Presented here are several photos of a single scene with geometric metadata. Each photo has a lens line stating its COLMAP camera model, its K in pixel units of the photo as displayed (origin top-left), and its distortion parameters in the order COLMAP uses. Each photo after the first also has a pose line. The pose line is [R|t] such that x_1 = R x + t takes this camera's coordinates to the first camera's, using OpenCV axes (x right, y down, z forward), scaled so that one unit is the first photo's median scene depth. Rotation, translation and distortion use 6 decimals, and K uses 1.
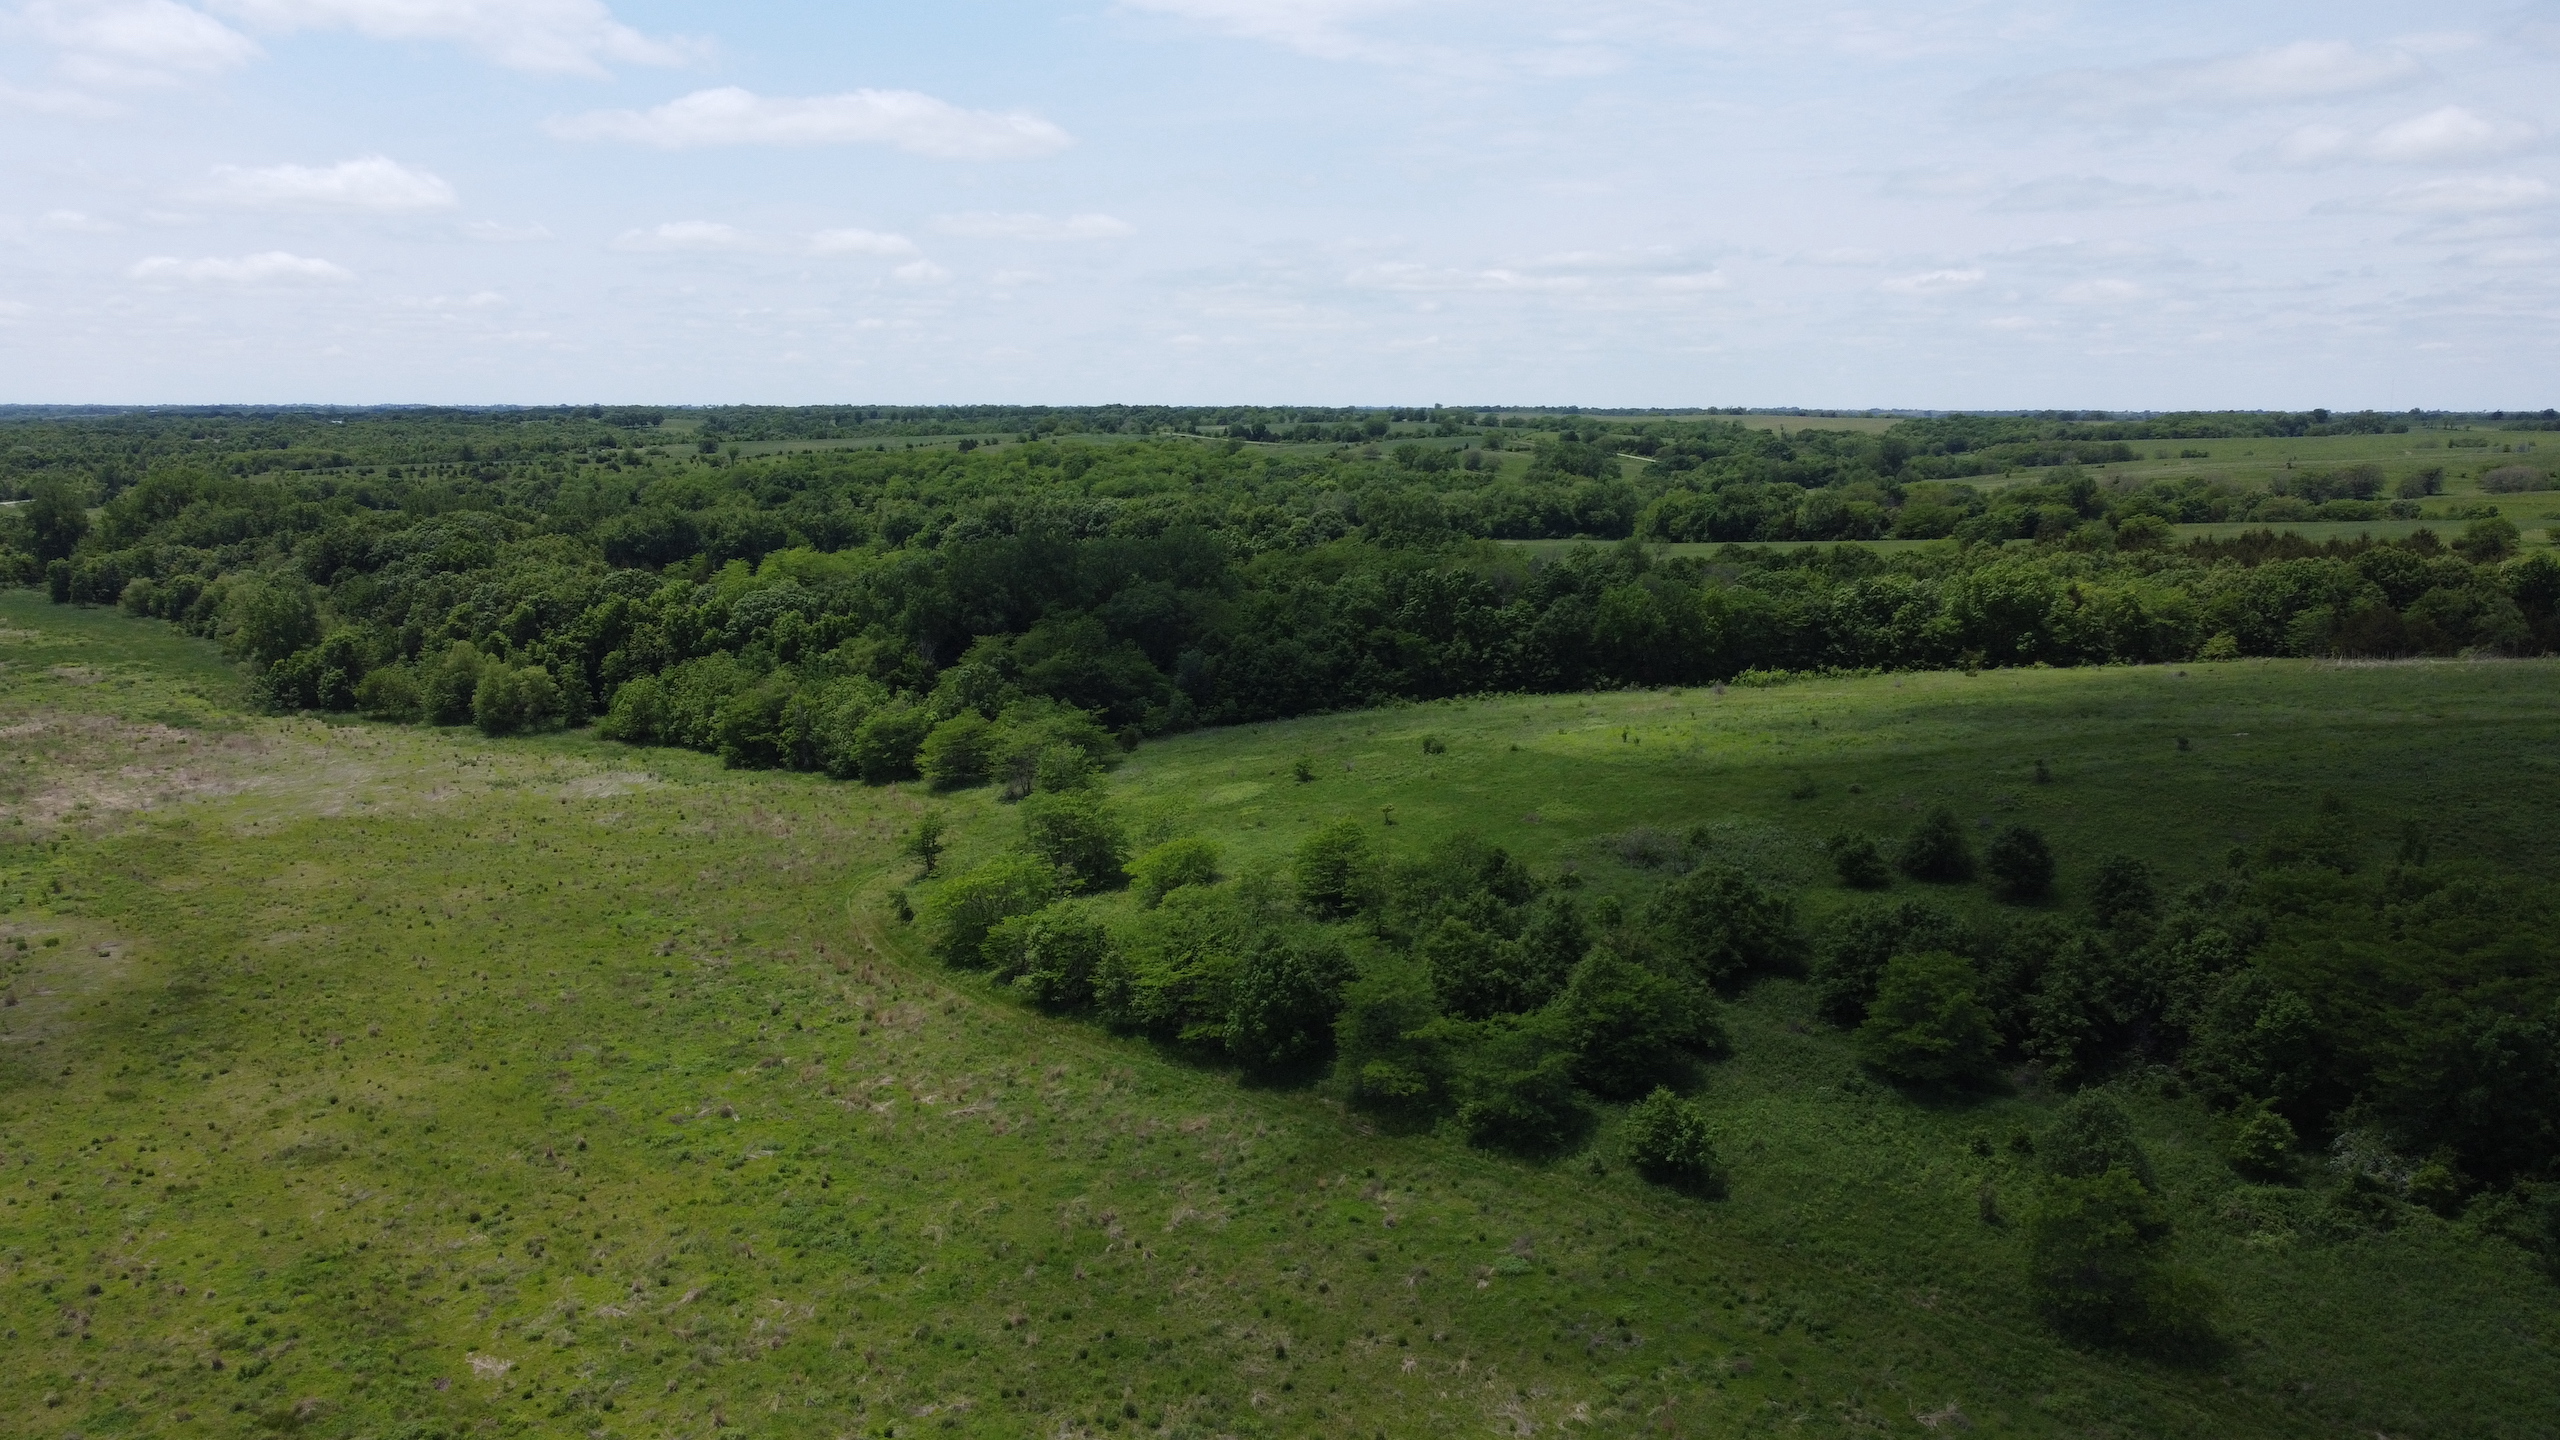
lens RADIAL K [[1956.3, 0, 1284.0], [0, 1956.3, 700.7], [0, 0, 1]] dist [-0.006535, -0.013182]
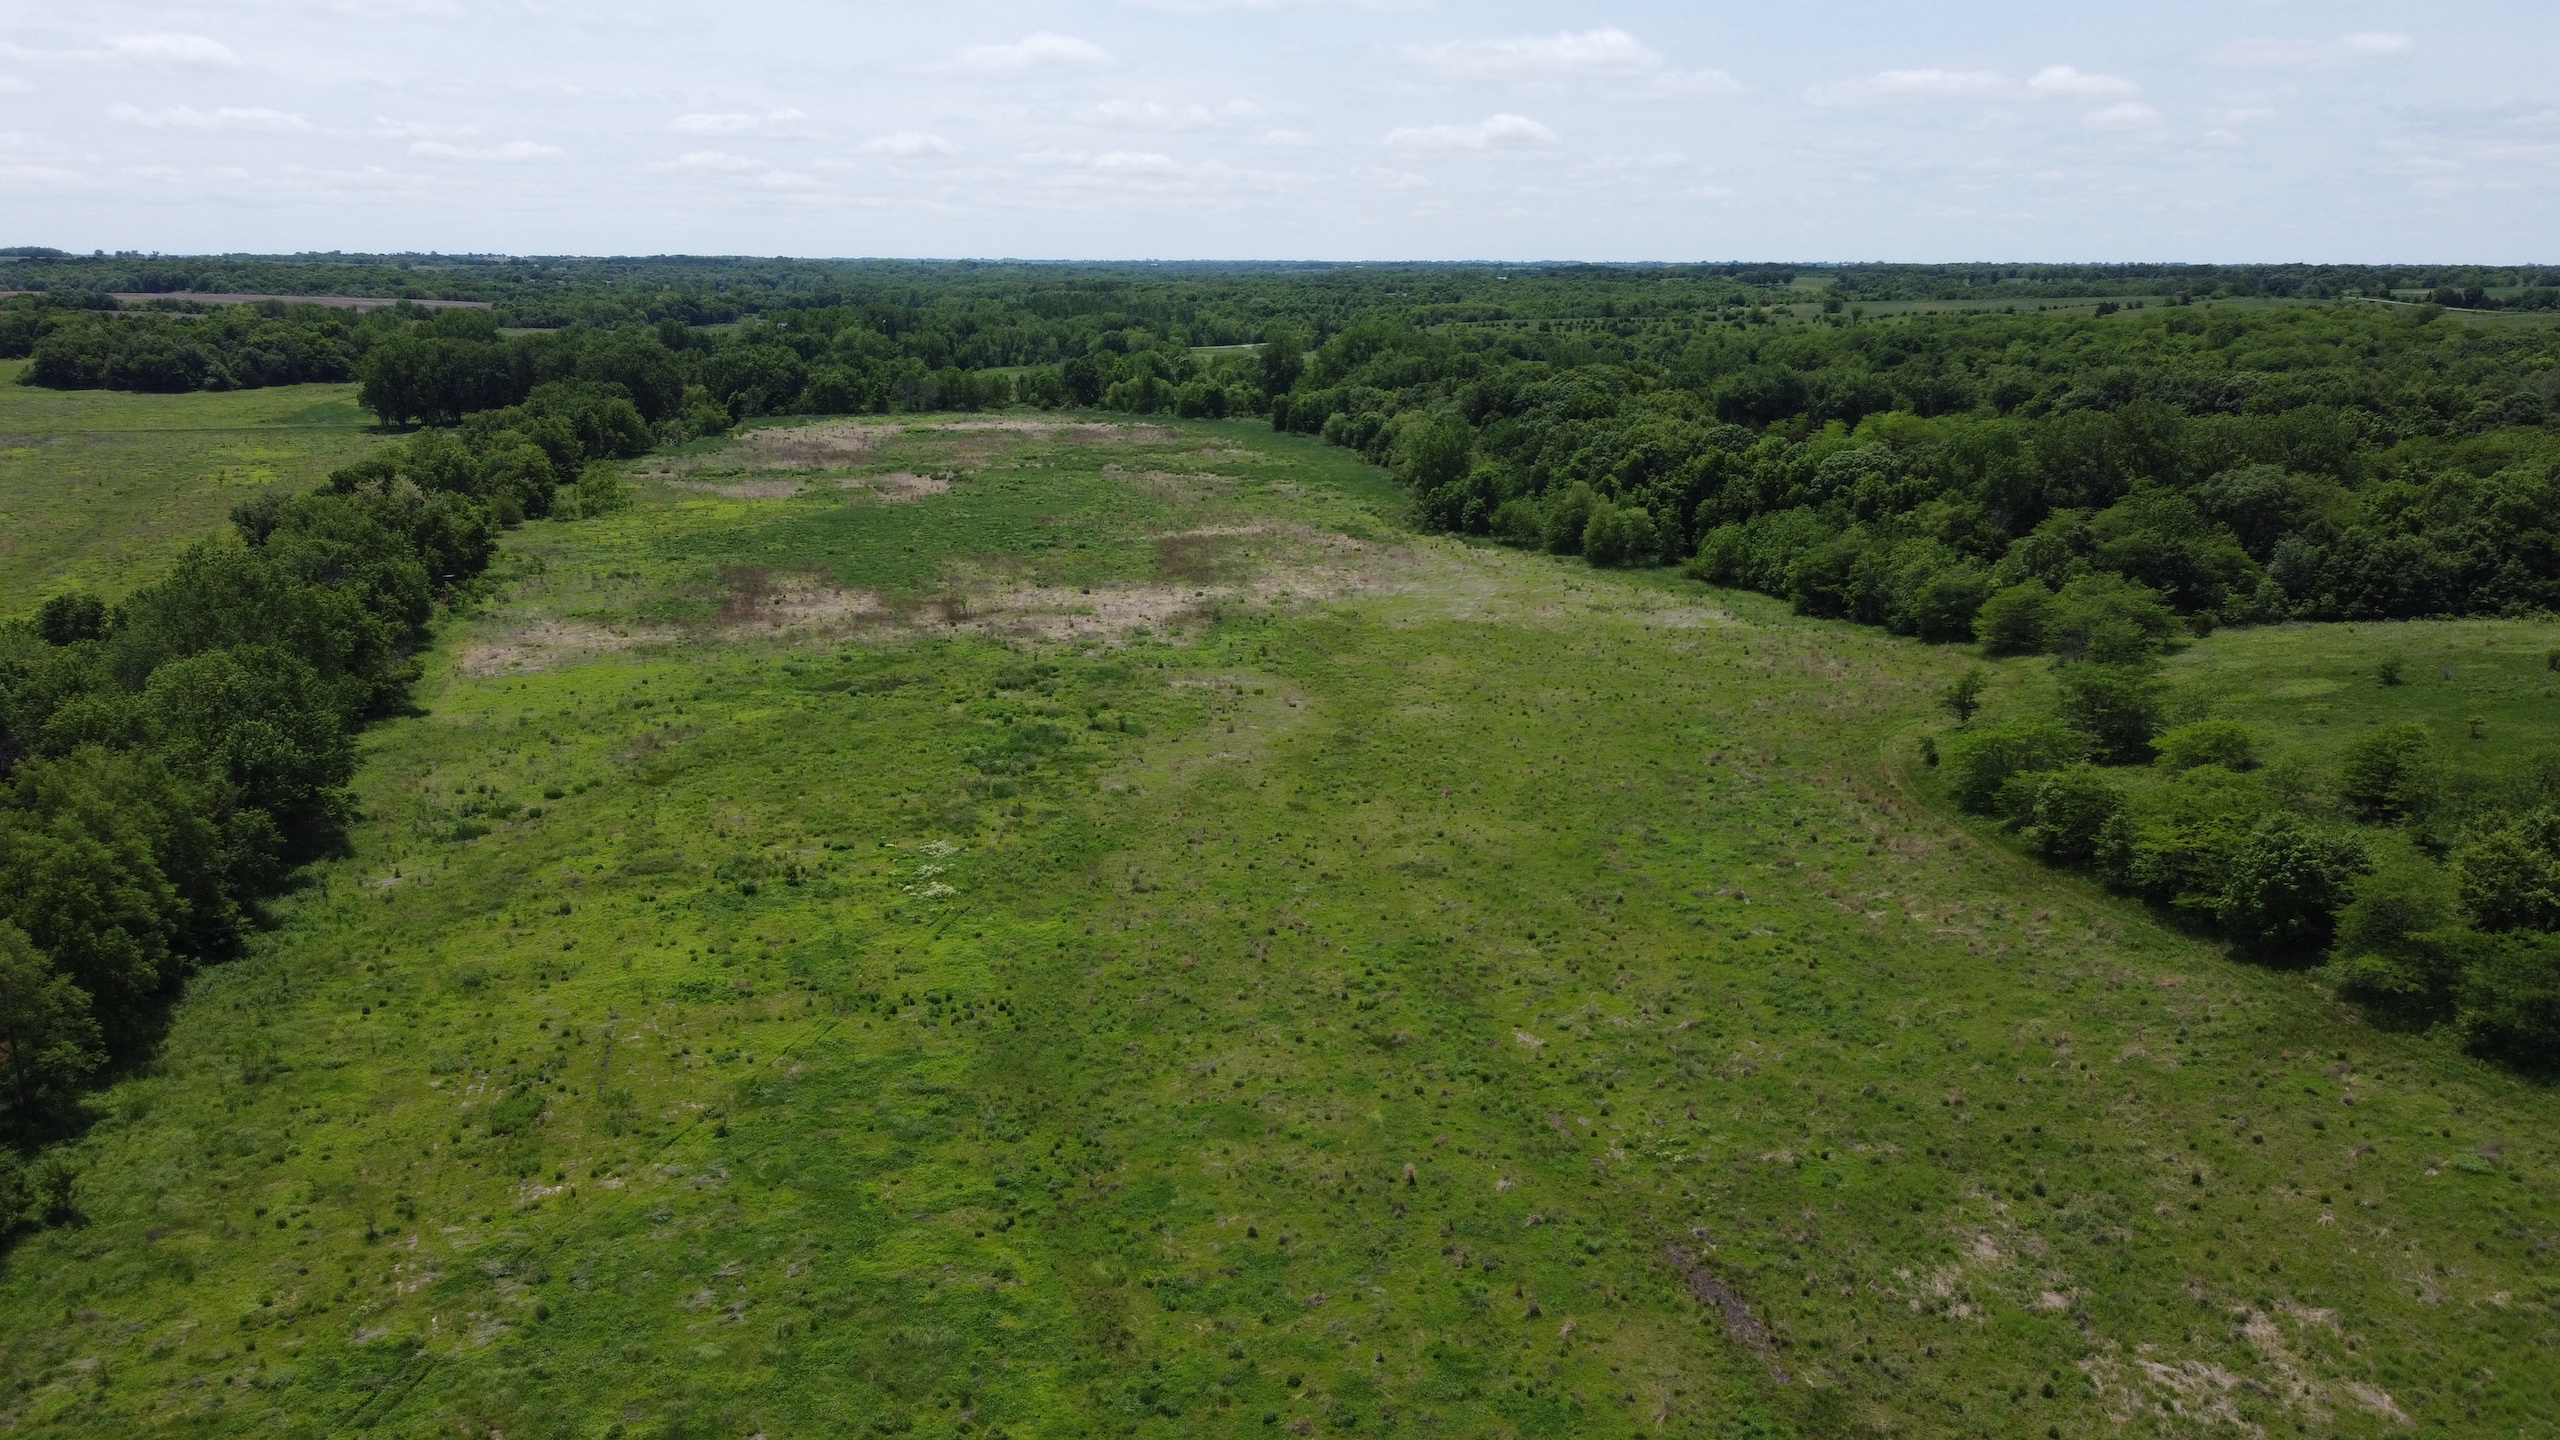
lens RADIAL K [[1962.2, 0, 1280.2], [0, 1962.2, 687.9], [0, 0, 1]] dist [0.002970, 0.006430]
pose [[0.847777, 0.116154, -0.517477, 0.058989], [-0.082685, 0.992738, 0.087370, 0.005456], [0.523867, -0.031283, 0.851225, -0.110623]]
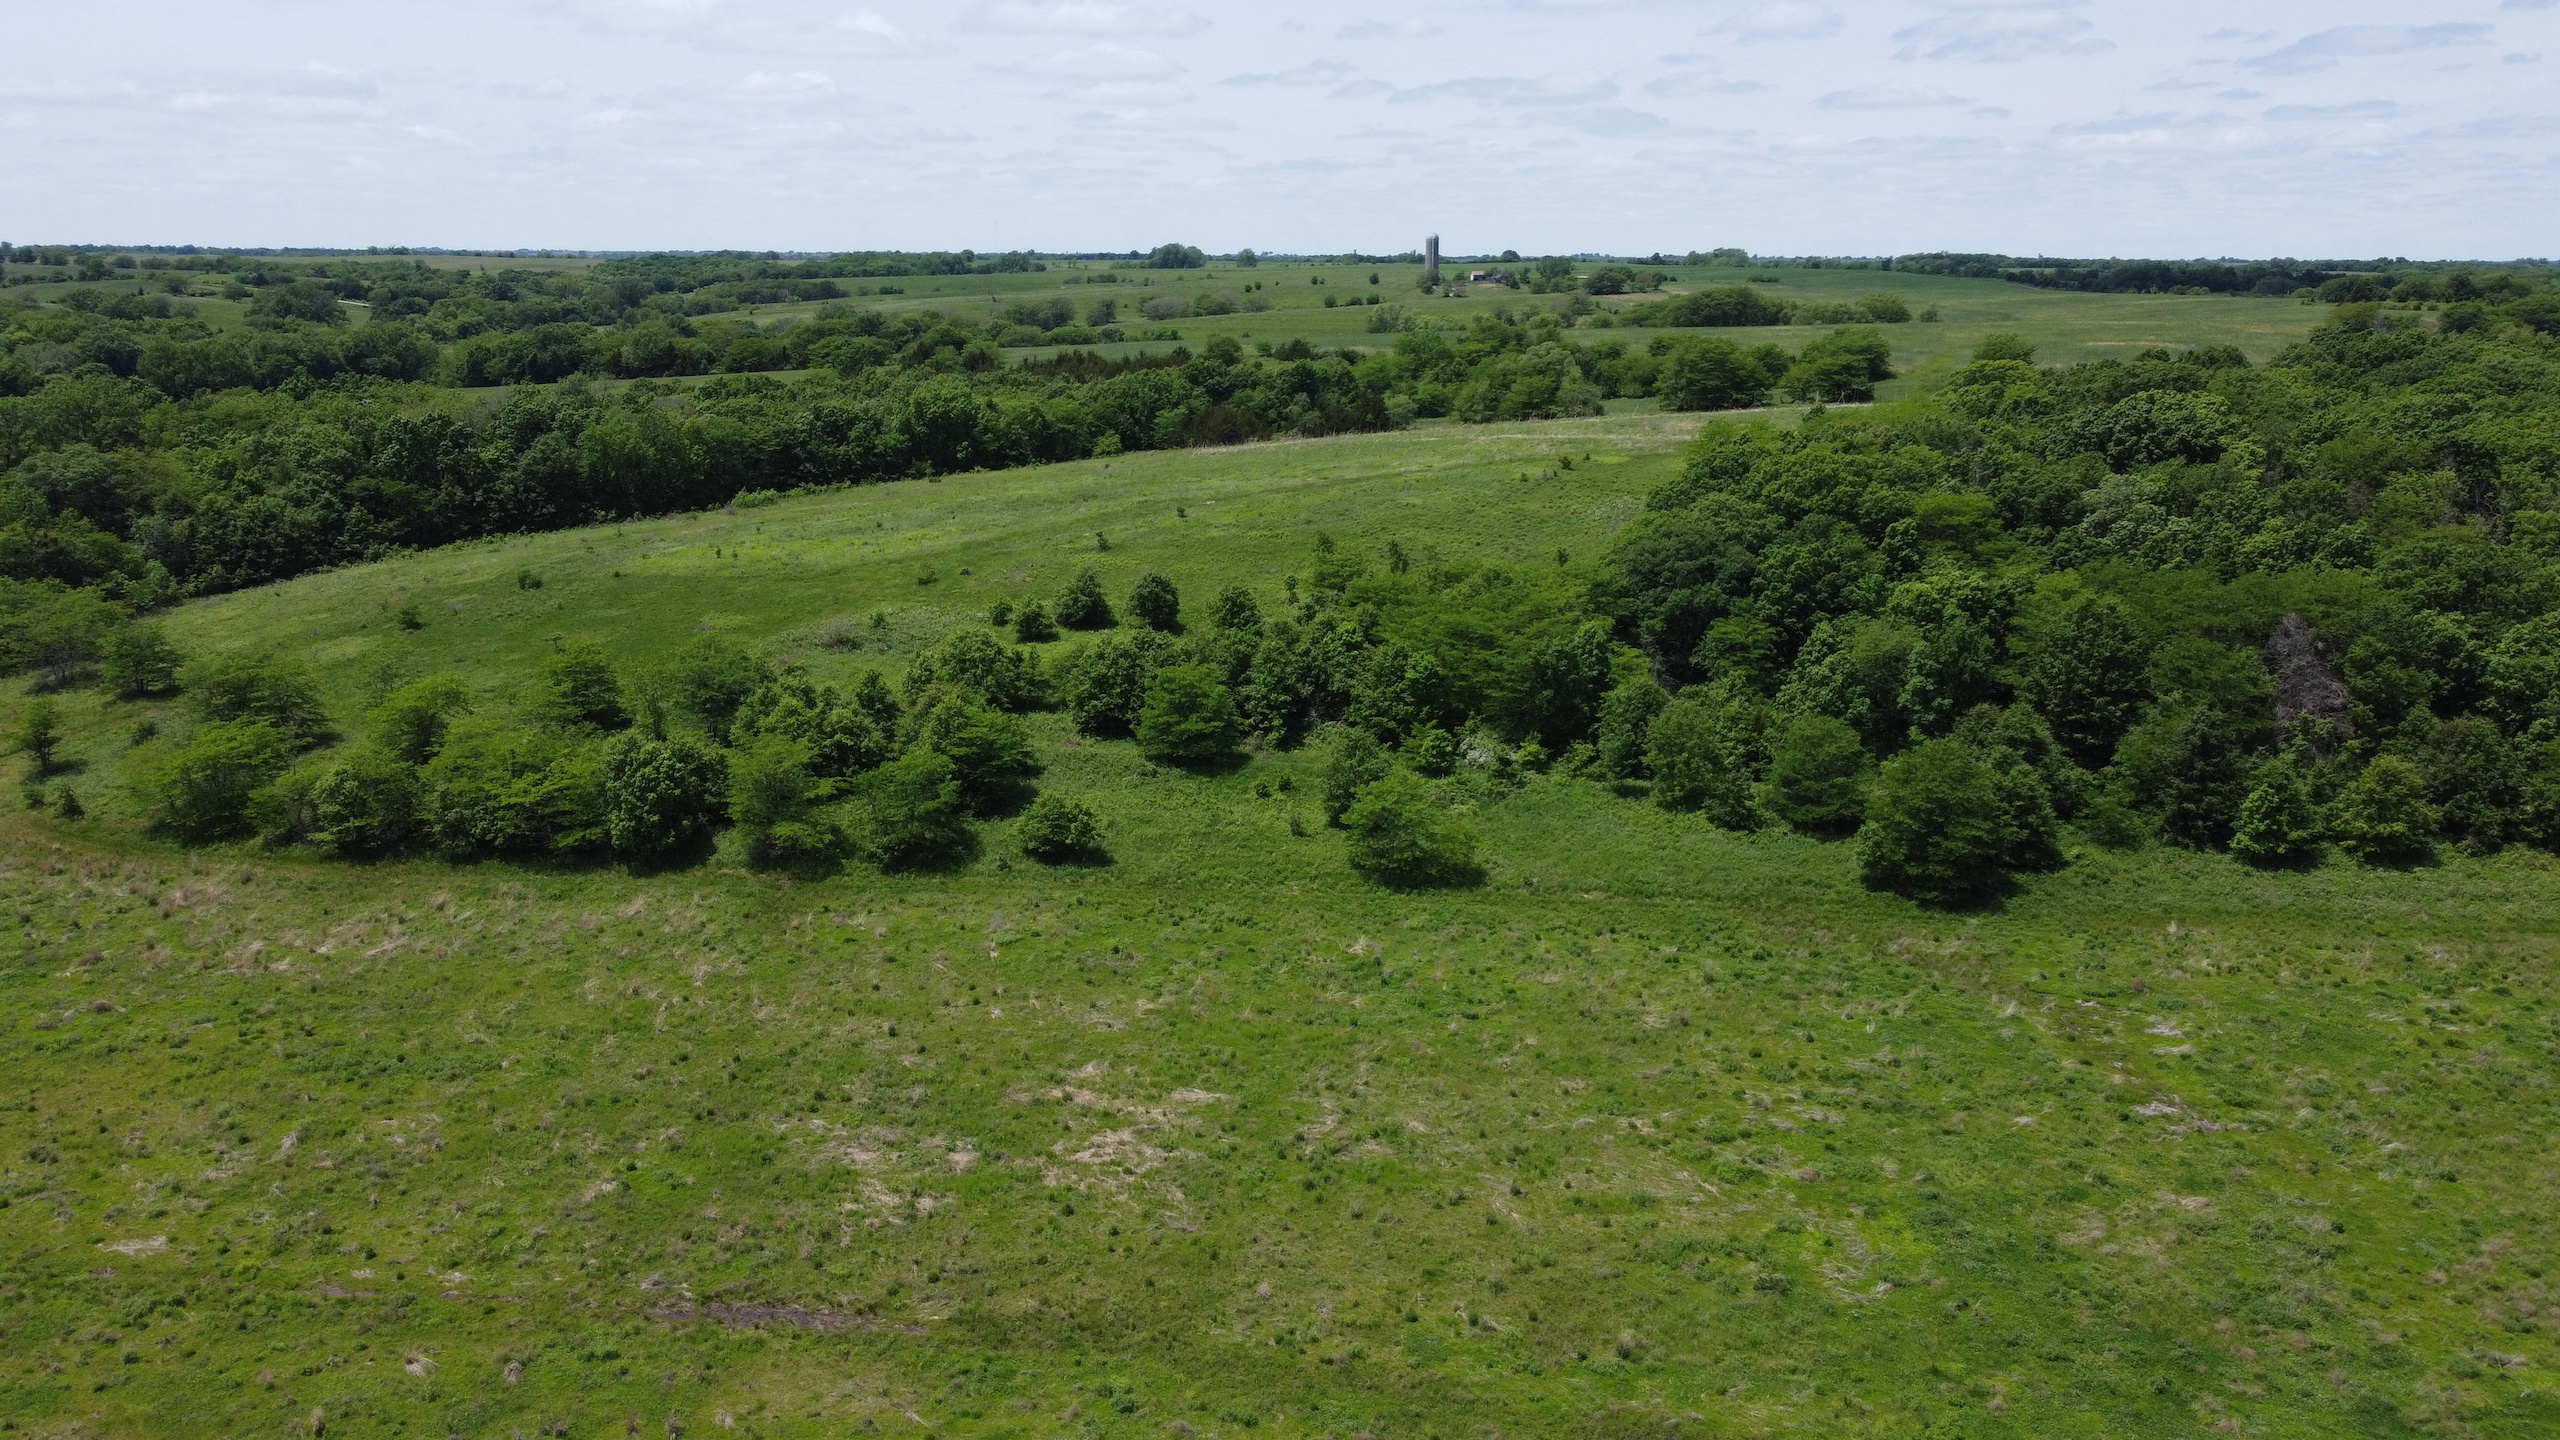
lens RADIAL K [[1962.2, 0, 1280.2], [0, 1962.2, 687.9], [0, 0, 1]] dist [0.002970, 0.006430]
pose [[0.787008, -0.134237, 0.602162, -0.304617], [0.091004, 0.990624, 0.101895, 0.012305], [-0.610194, -0.025393, 0.791845, -0.061019]]
